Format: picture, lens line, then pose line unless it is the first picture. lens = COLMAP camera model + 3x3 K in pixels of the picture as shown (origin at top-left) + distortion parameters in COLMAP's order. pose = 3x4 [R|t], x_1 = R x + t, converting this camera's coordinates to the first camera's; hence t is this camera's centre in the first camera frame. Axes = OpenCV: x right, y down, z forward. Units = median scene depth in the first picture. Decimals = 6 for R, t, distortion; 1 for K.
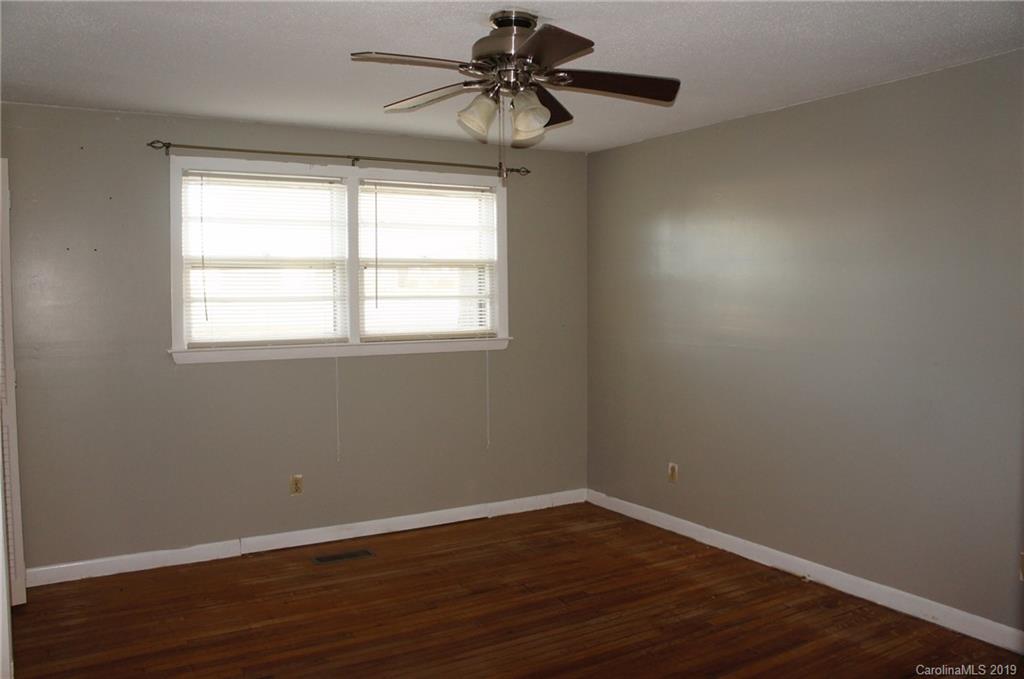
lens RADIAL K [[770.2, 0, 512.0], [0, 770.2, 339.5], [0, 0, 1]] dist [-0.080660, 0.002390]
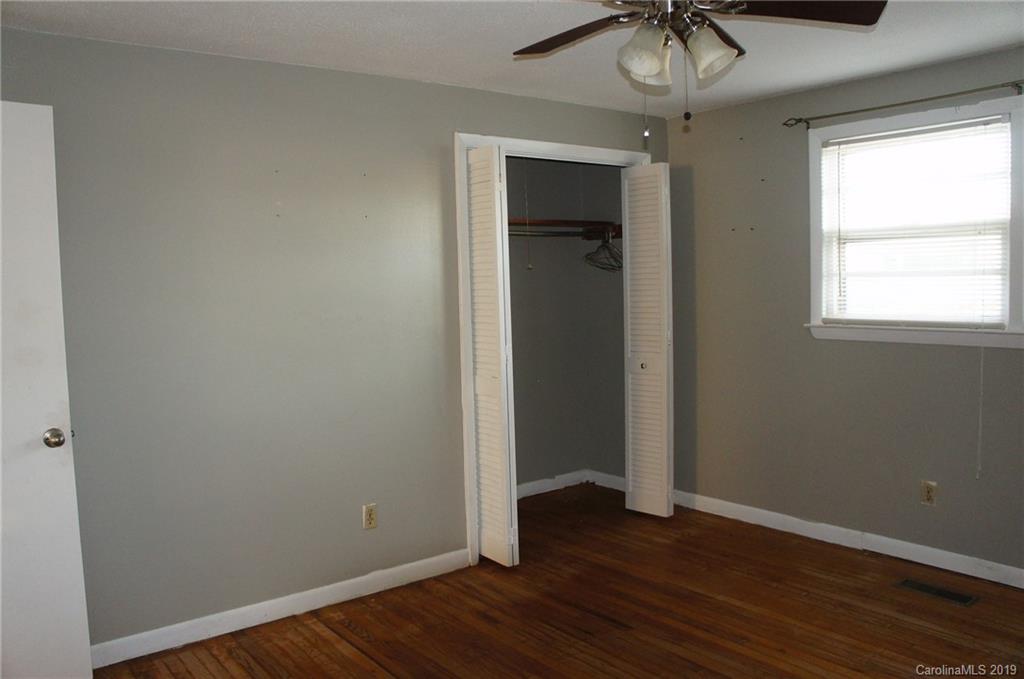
lens RADIAL K [[820.6, 0, 512.0], [0, 820.6, 339.5], [0, 0, 1]] dist [-0.173148, 0.148228]
pose [[0.165032, 0.088722, -0.982290, 0.530919], [-0.020188, 0.996041, 0.086572, -0.050117], [0.986082, 0.005543, 0.166170, 0.432843]]
